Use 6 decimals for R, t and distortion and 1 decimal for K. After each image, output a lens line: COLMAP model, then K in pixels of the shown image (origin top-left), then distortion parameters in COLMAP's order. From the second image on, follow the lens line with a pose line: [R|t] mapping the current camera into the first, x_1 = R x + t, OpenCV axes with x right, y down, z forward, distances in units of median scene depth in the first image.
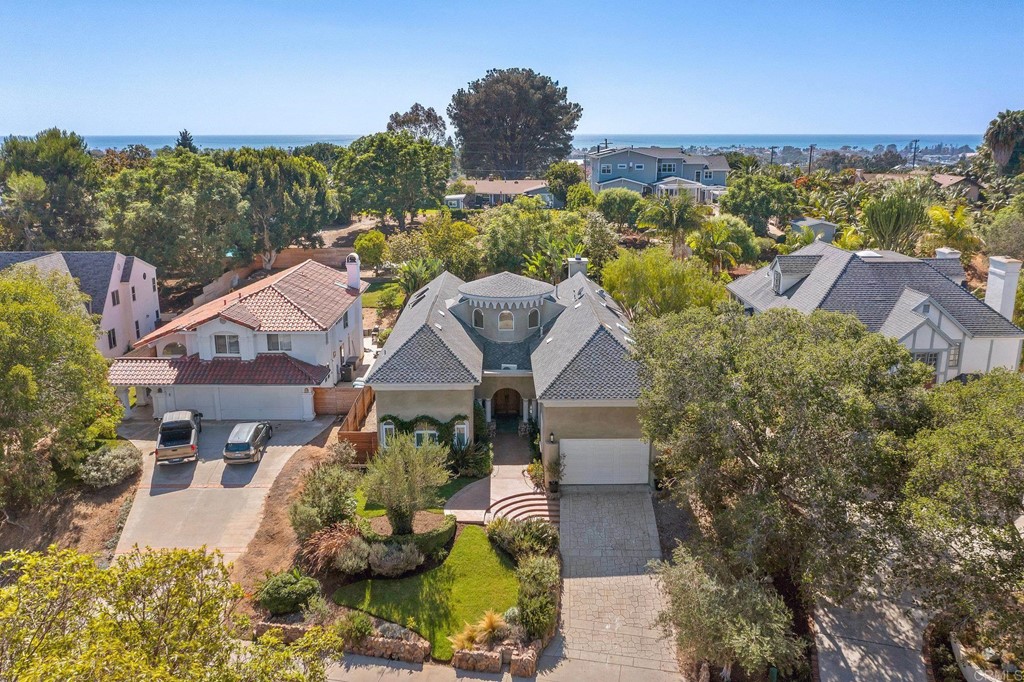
lens RADIAL K [[808.4, 0, 512.0], [0, 808.4, 341.0], [0, 0, 1]] dist [-0.005239, 0.000887]
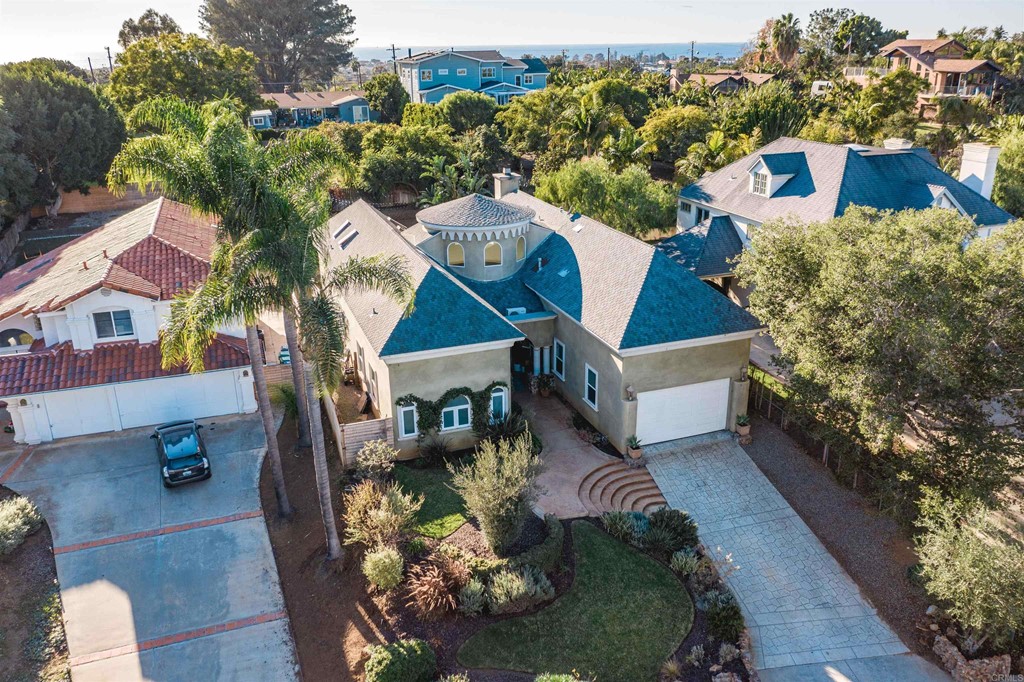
lens RADIAL K [[808.4, 0, 512.0], [0, 808.4, 341.0], [0, 0, 1]] dist [-0.005239, 0.000887]
pose [[0.943007, -0.124345, 0.308668, -0.250167], [0.093739, 0.989261, 0.112139, -0.028413], [-0.319297, -0.076813, 0.944537, 0.225543]]
